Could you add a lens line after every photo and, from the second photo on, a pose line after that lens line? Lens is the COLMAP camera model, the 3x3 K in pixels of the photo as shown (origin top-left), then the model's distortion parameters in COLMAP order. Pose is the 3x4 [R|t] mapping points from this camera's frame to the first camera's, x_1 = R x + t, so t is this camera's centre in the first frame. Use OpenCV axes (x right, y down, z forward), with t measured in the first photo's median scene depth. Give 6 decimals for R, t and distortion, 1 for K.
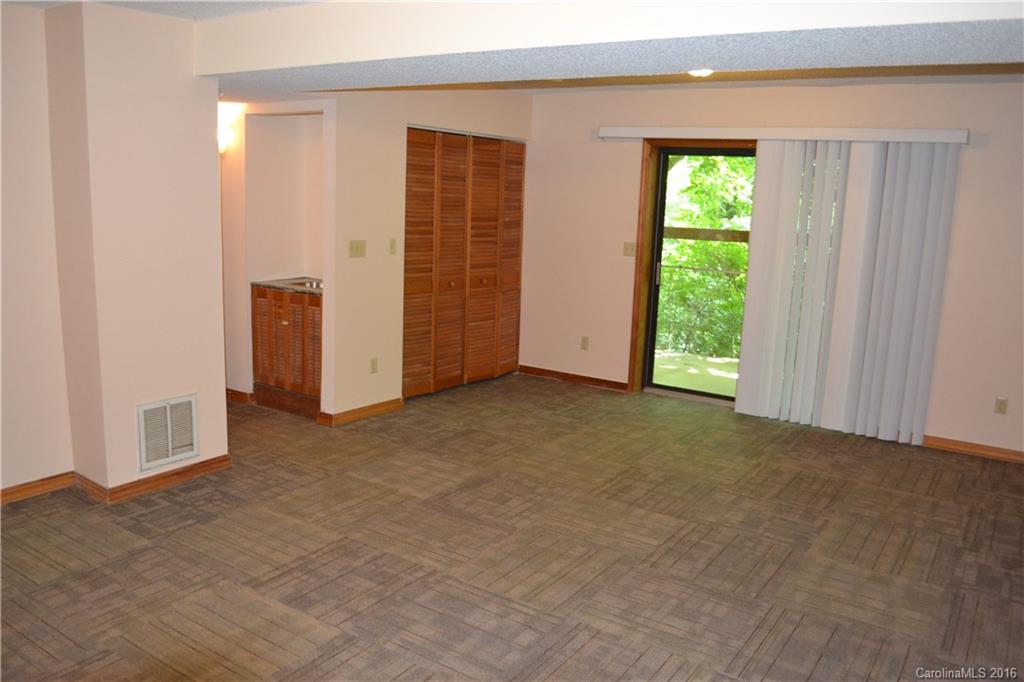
lens RADIAL K [[819.8, 0, 506.2], [0, 819.8, 350.6], [0, 0, 1]] dist [-0.087108, 0.018063]
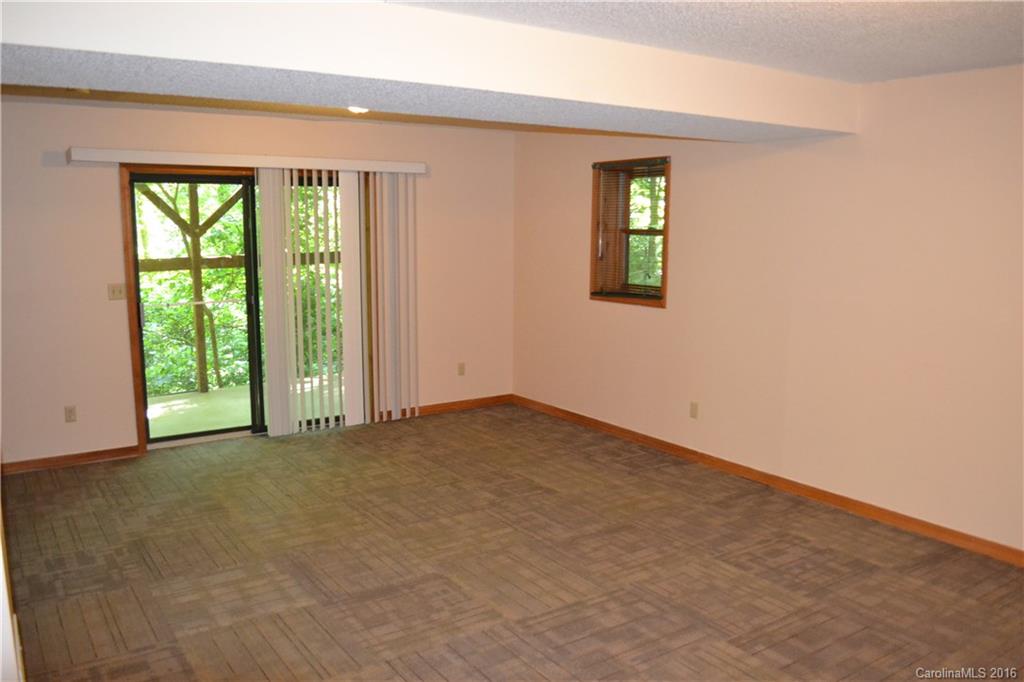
lens RADIAL K [[819.8, 0, 508.4], [0, 819.8, 336.7], [0, 0, 1]] dist [-0.087108, 0.018063]
pose [[0.373866, -0.162922, 0.913061, -0.690264], [0.193162, 0.976542, 0.095156, -0.115192], [-0.907146, 0.140793, 0.396566, 0.436509]]
